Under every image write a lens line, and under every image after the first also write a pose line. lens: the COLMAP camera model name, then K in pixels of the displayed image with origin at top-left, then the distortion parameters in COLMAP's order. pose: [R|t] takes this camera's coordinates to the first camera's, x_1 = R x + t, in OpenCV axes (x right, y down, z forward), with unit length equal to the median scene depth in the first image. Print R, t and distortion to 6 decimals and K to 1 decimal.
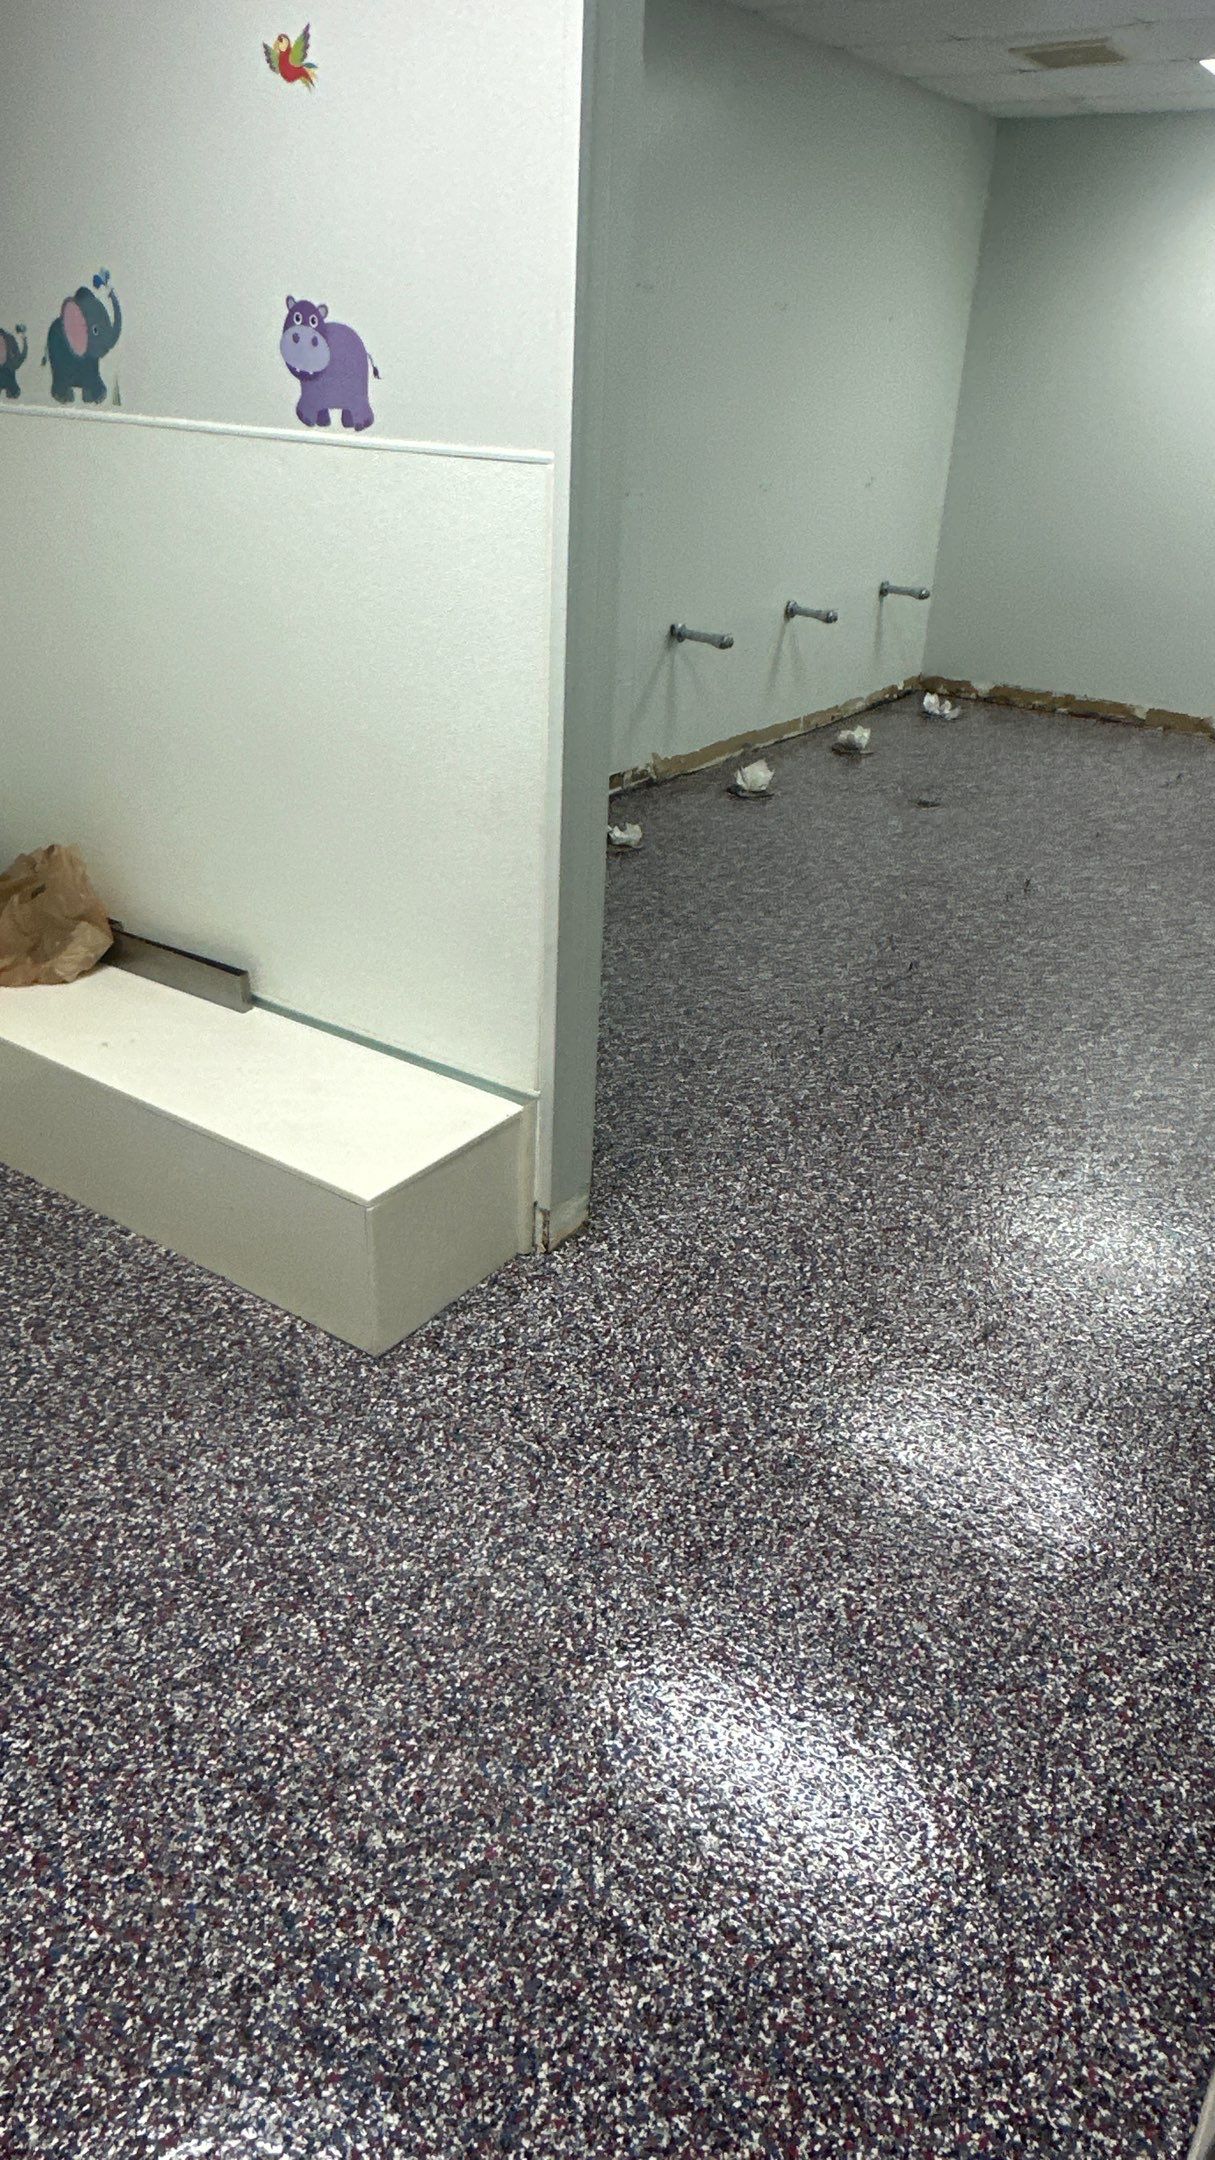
lens RADIAL K [[1408.9, 0, 604.4], [0, 1408.9, 1084.1], [0, 0, 1]] dist [-0.005797, 0.002777]
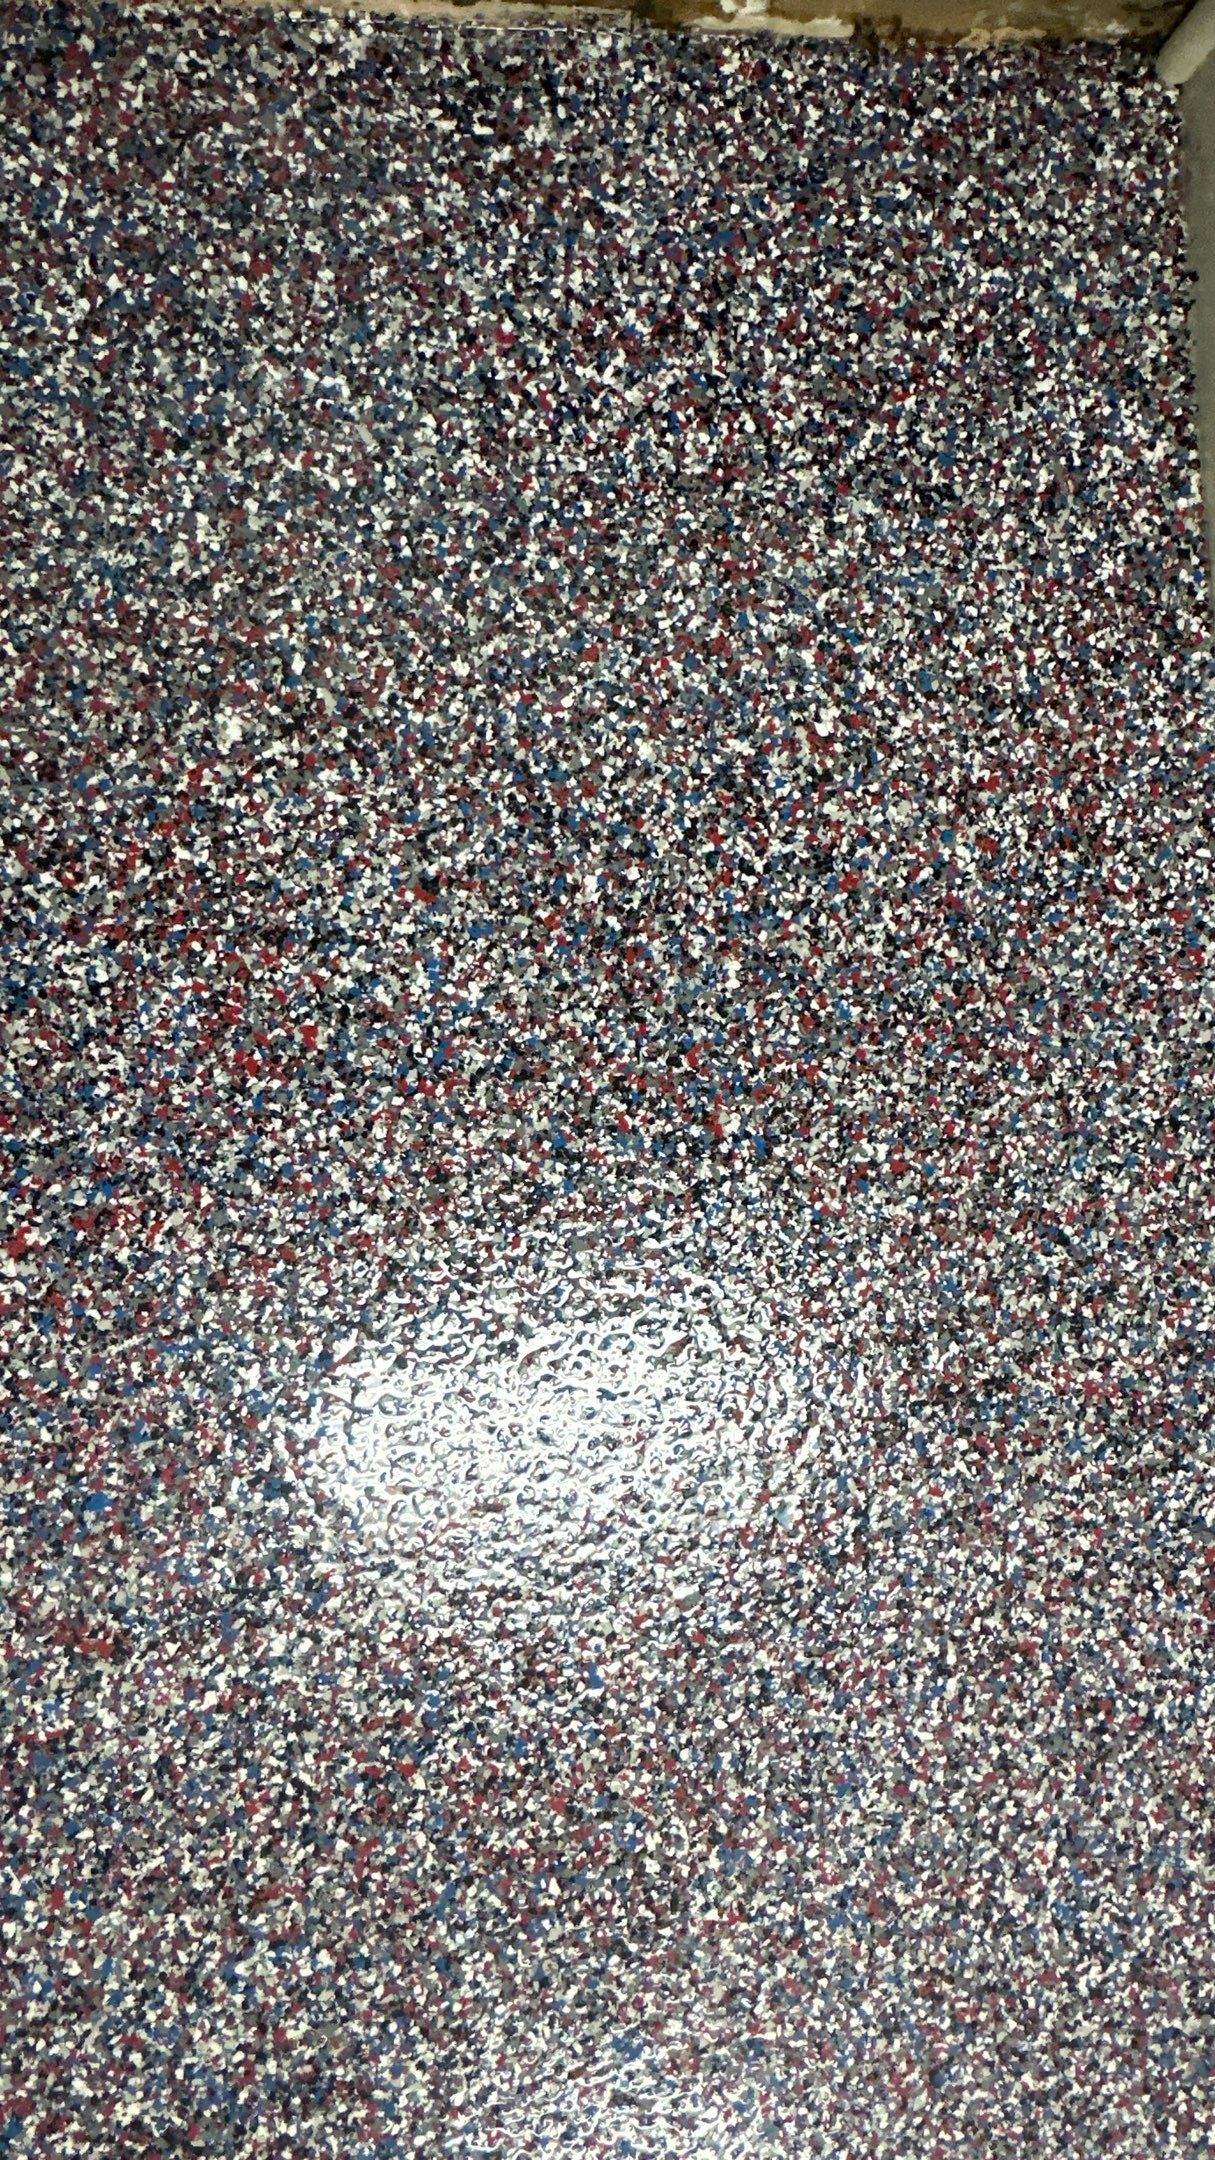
lens RADIAL K [[1408.9, 0, 607.4], [0, 1408.9, 1085.5], [0, 0, 1]] dist [-0.005797, 0.002777]
pose [[-0.751996, 0.637109, -0.169095, -0.326503], [-0.468180, -0.335660, 0.817398, 0.174585], [0.464014, 0.693847, 0.550697, 0.275516]]
